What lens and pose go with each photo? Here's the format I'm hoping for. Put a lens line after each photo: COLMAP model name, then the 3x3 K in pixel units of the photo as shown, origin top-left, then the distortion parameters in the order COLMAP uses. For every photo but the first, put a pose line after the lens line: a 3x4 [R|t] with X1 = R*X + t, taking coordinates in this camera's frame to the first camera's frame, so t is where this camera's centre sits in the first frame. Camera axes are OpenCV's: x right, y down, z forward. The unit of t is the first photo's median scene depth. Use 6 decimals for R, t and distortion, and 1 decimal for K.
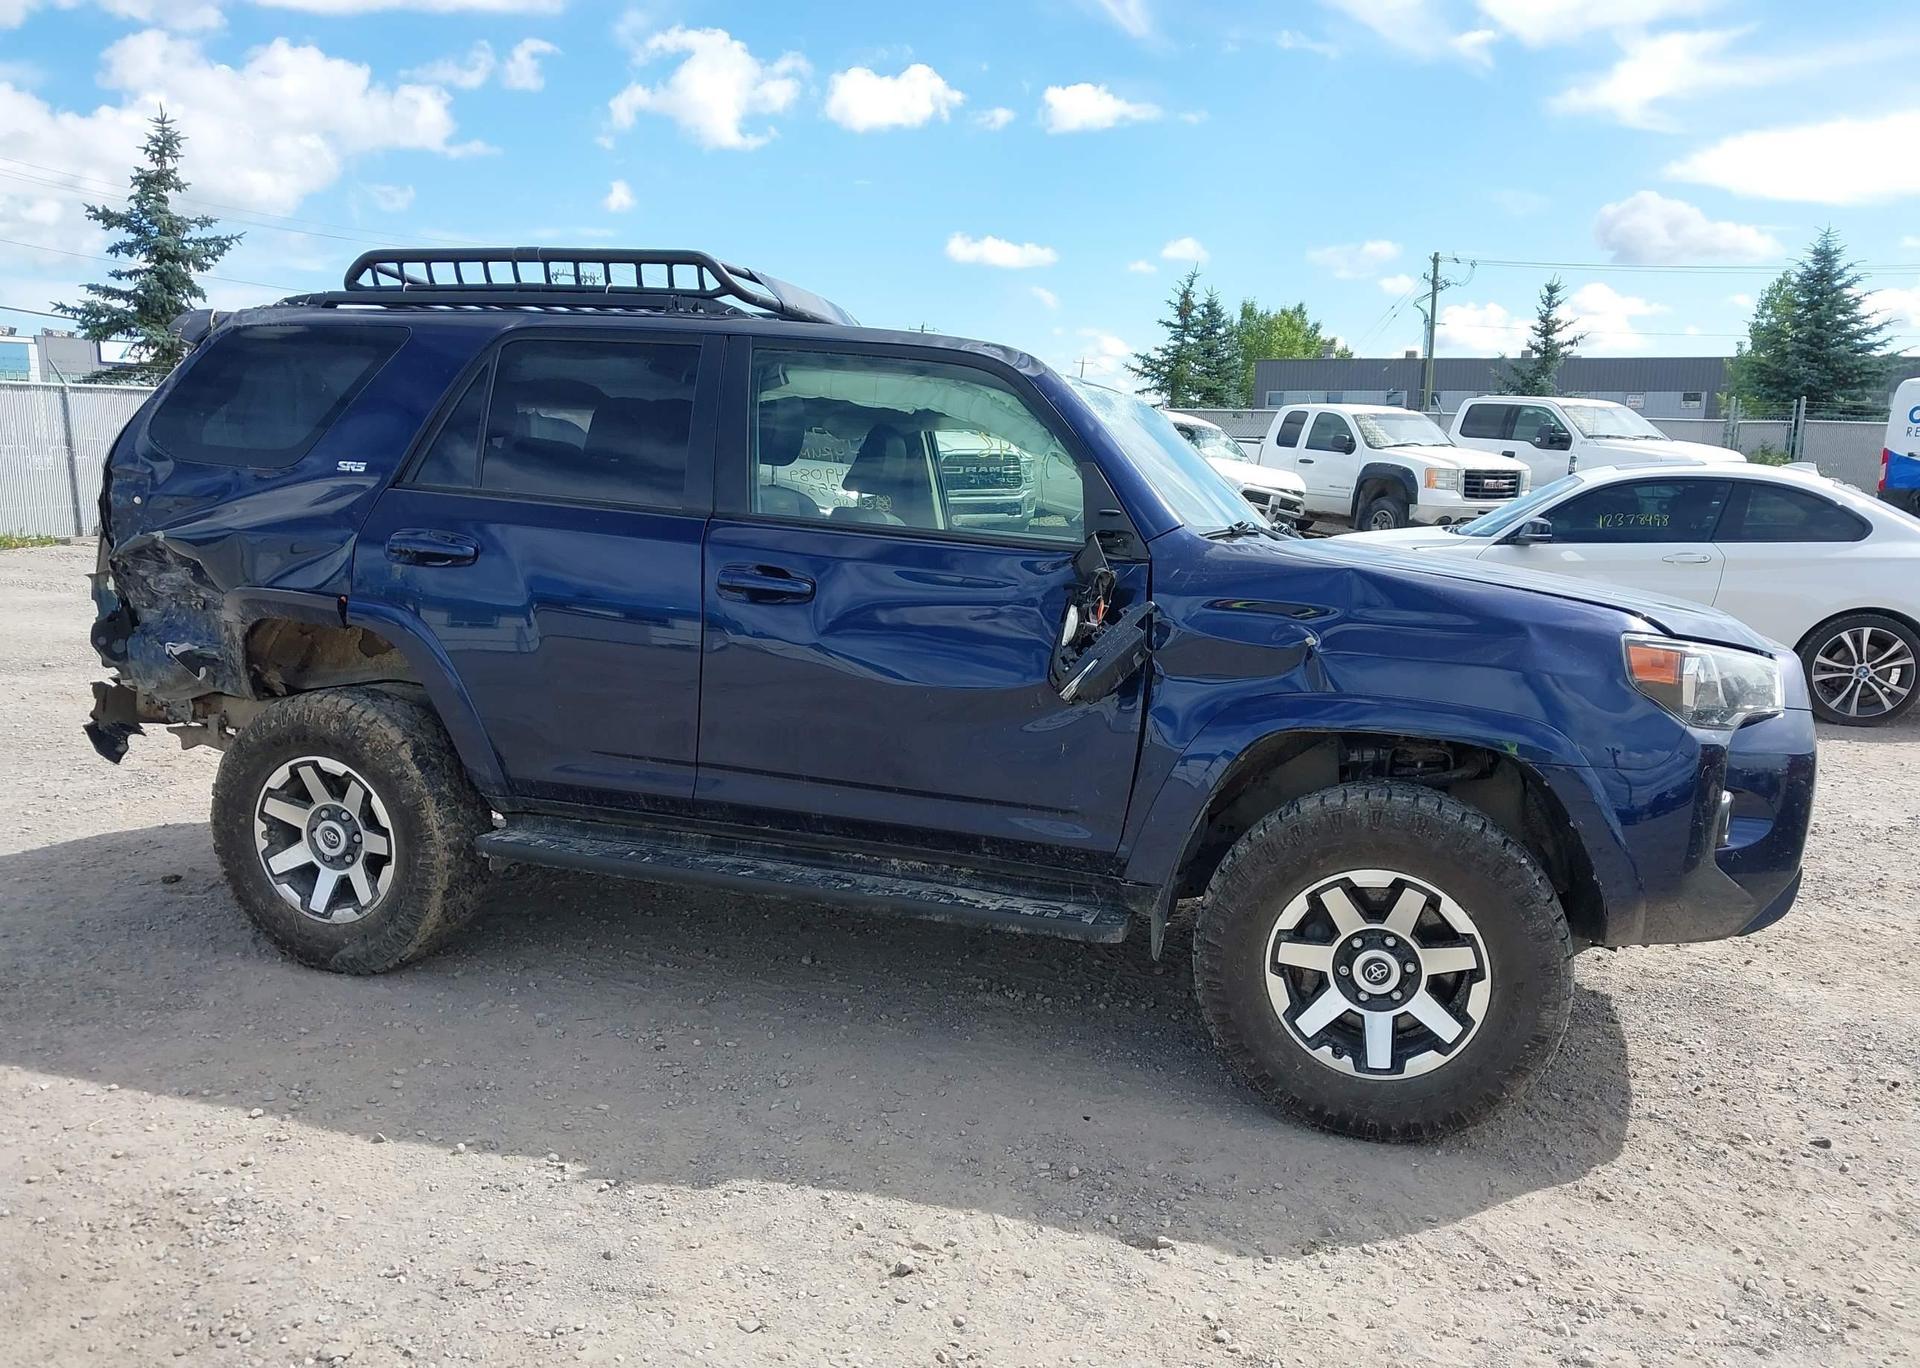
lens RADIAL K [[1526.3, 0, 956.1], [0, 1526.3, 726.2], [0, 0, 1]] dist [0.023458, -0.024880]
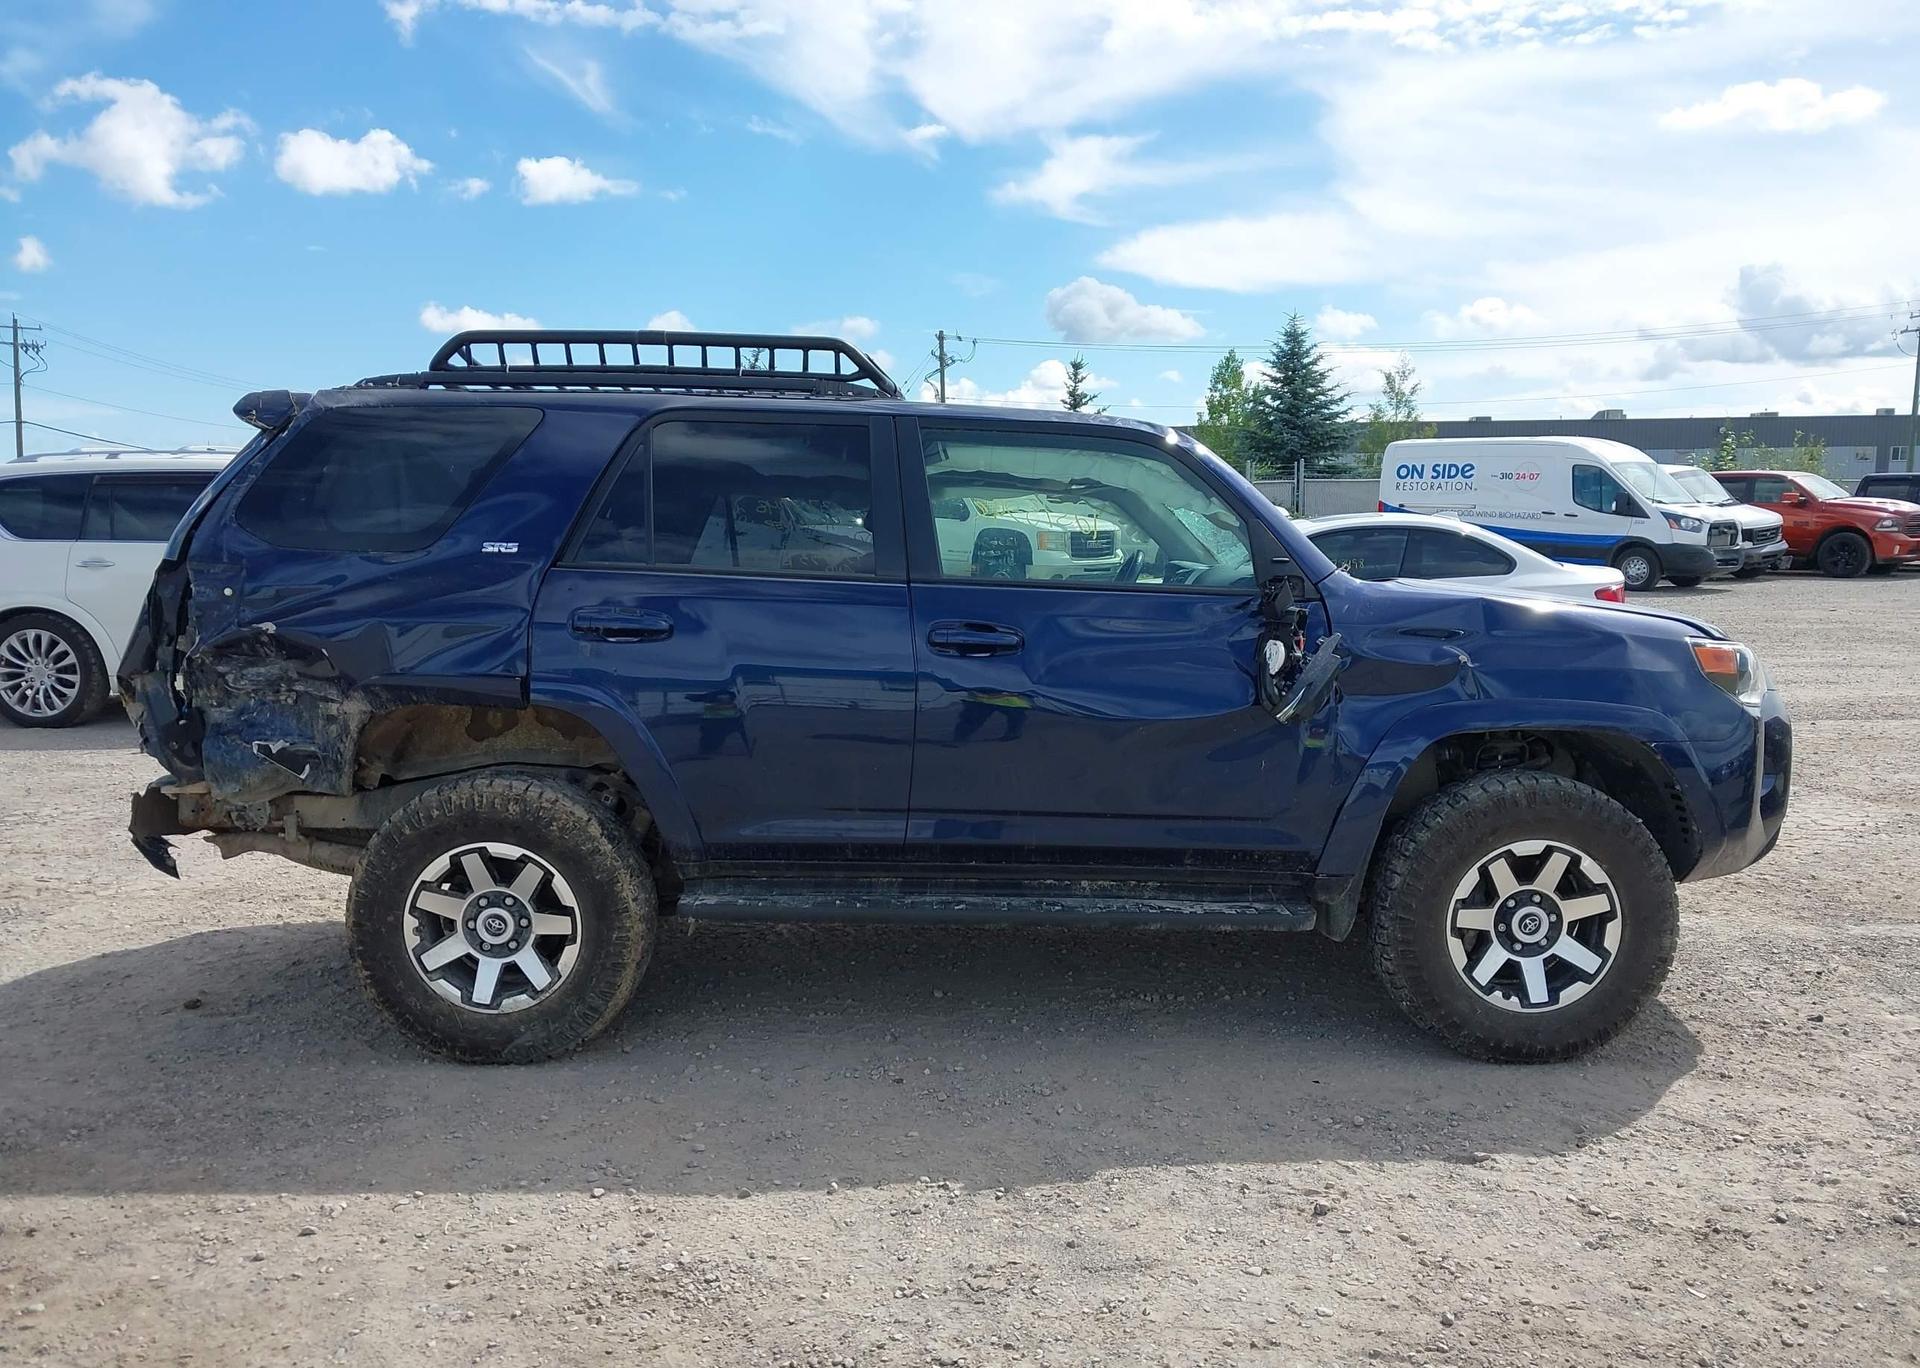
lens RADIAL K [[1526.3, 0, 956.1], [0, 1526.3, 726.2], [0, 0, 1]] dist [0.023458, -0.024880]
pose [[0.947412, -0.070289, 0.312203, -0.431111], [0.084060, 0.995983, -0.030854, 0.001061], [-0.308780, 0.055476, 0.949514, -0.027279]]
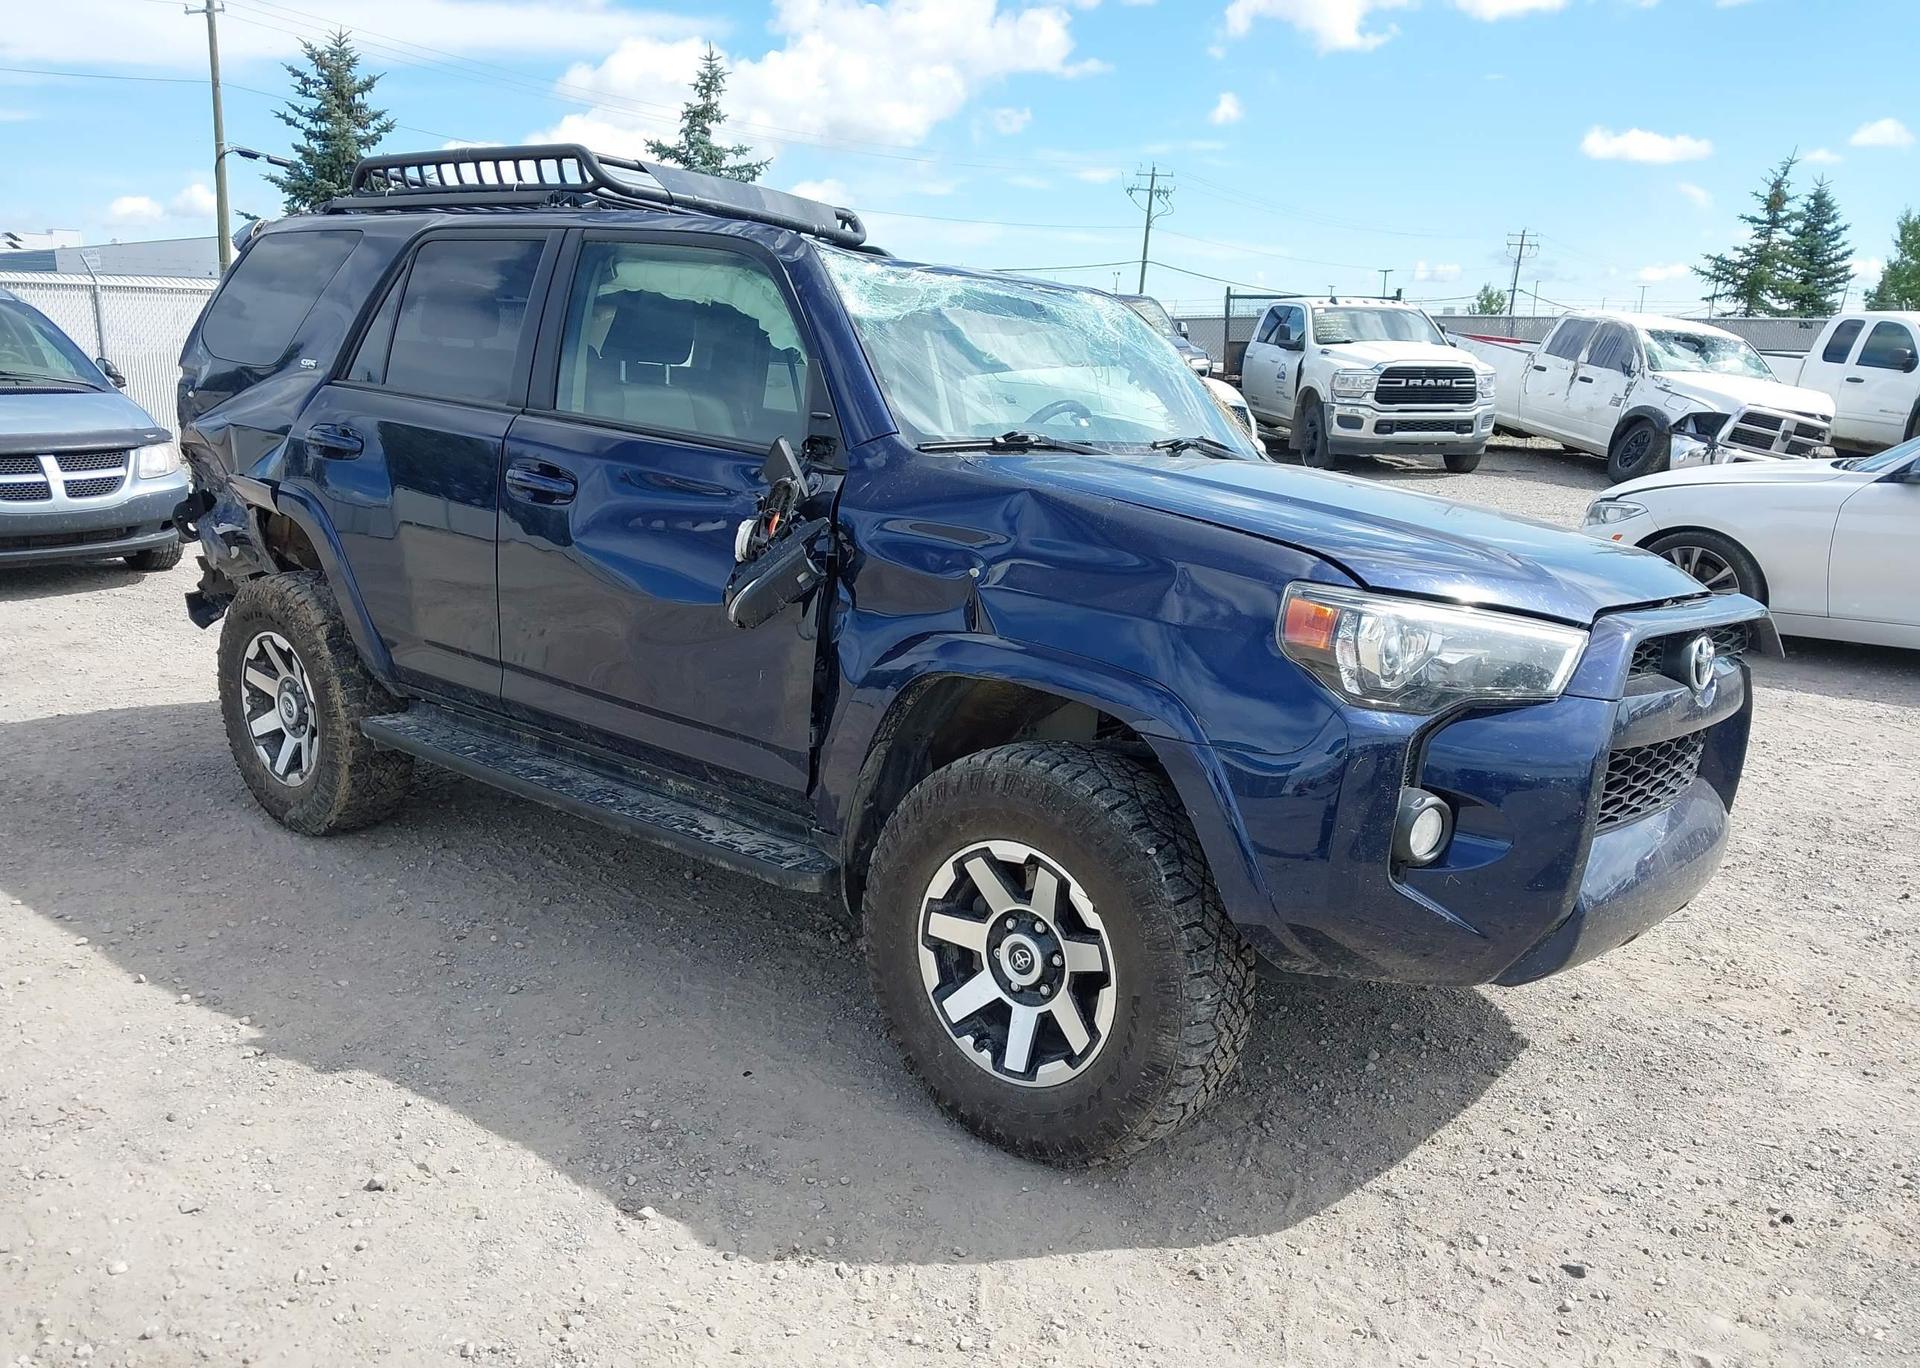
lens RADIAL K [[1526.3, 0, 956.1], [0, 1526.3, 726.2], [0, 0, 1]] dist [0.023458, -0.024880]
pose [[0.930474, 0.089066, -0.355366, 0.431146], [-0.070520, 0.995401, 0.064834, -0.018880], [0.359506, -0.035266, 0.932476, 0.153044]]
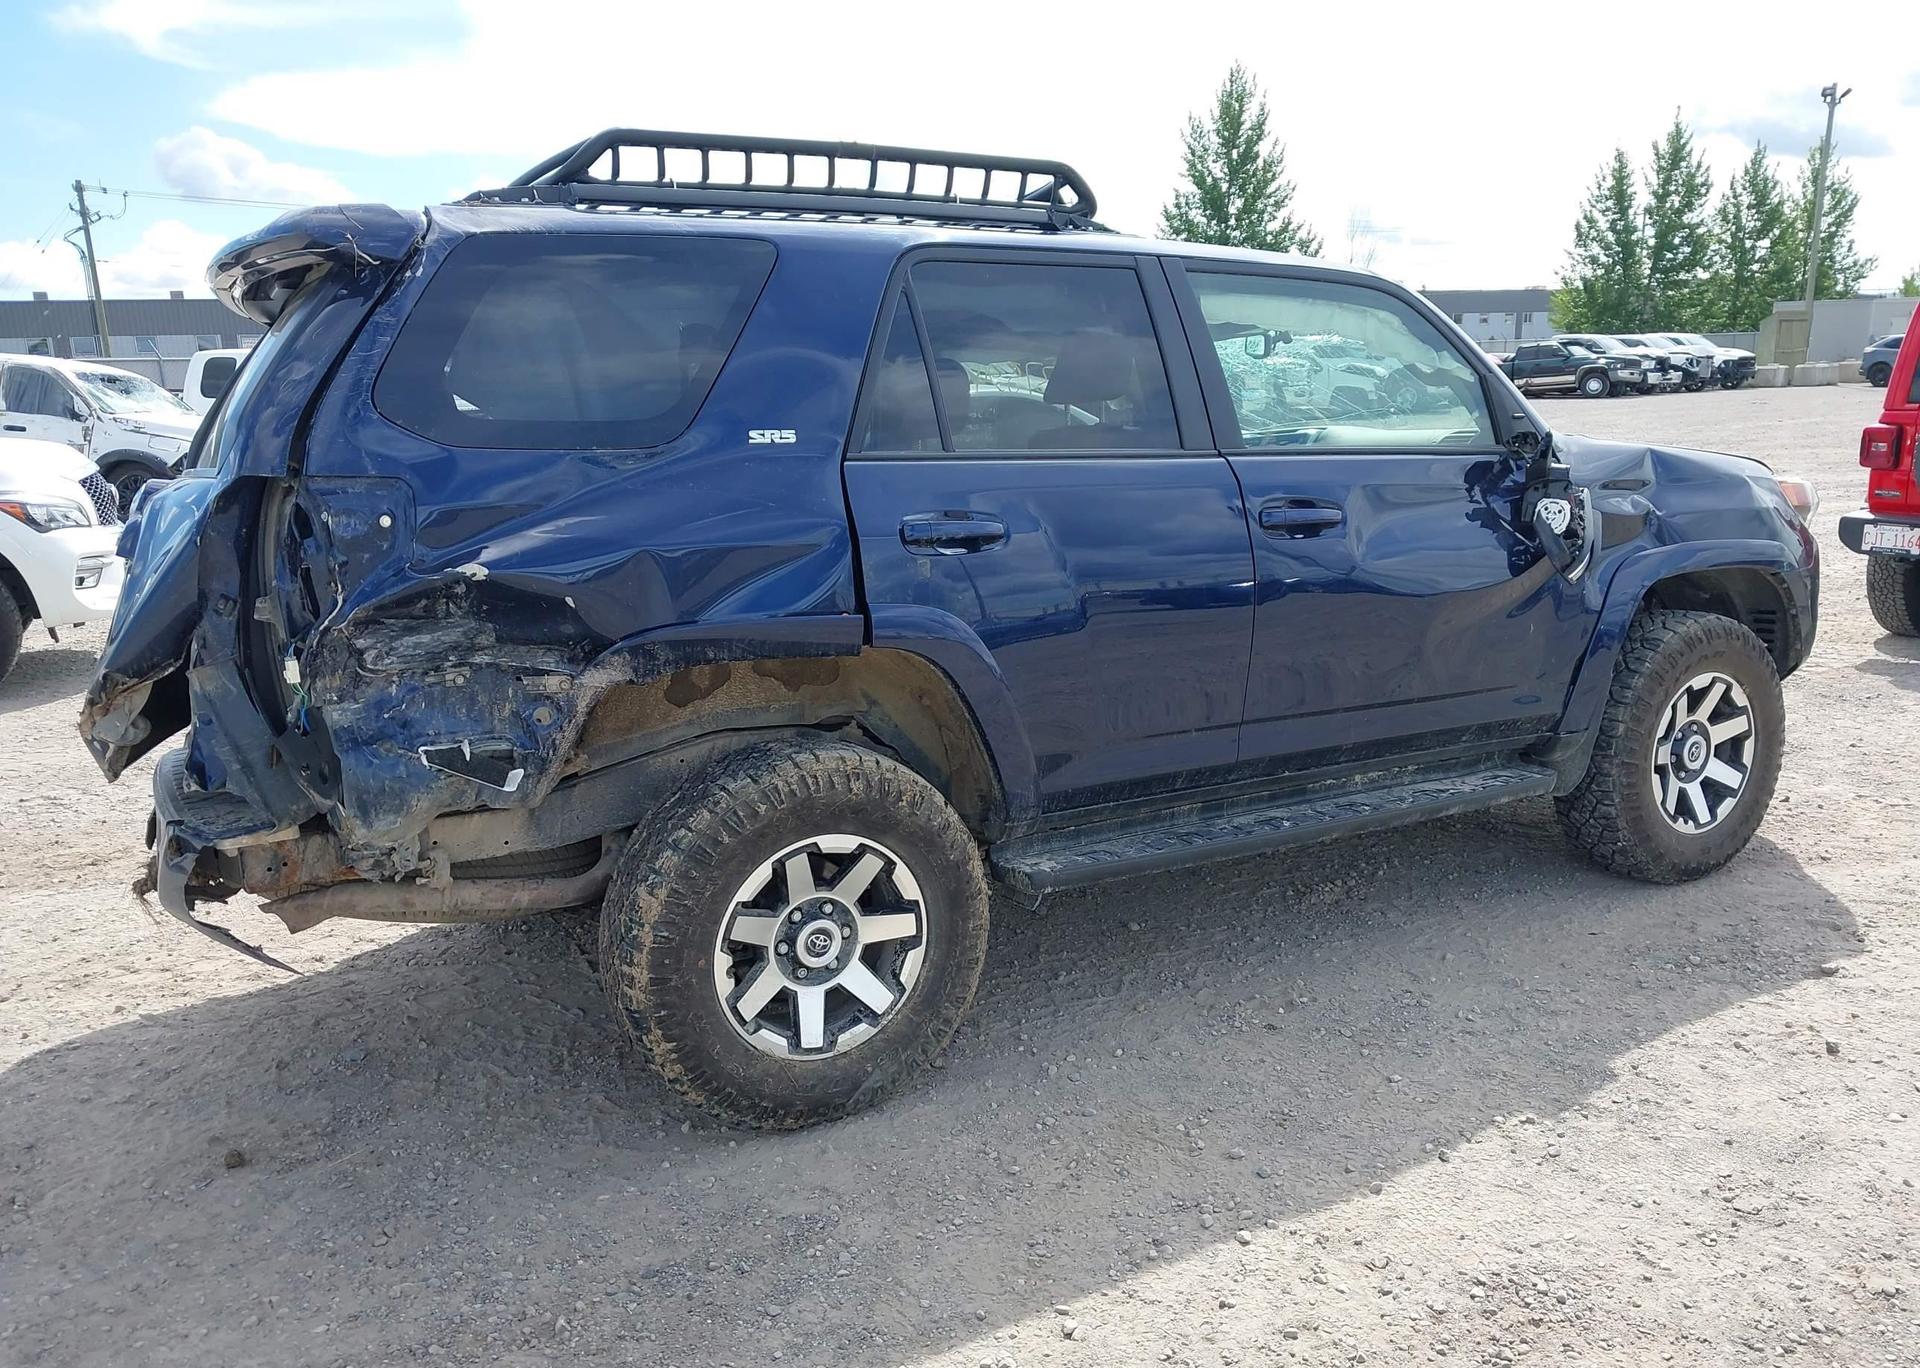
lens RADIAL K [[1511.5, 0, 967.4], [0, 1511.5, 741.5], [0, 0, 1]] dist [0.077547, -0.113327]
pose [[0.657907, -0.213504, 0.722201, -0.879586], [0.180816, 0.975703, 0.123728, -0.101037], [-0.731071, 0.049183, 0.680527, 0.451545]]
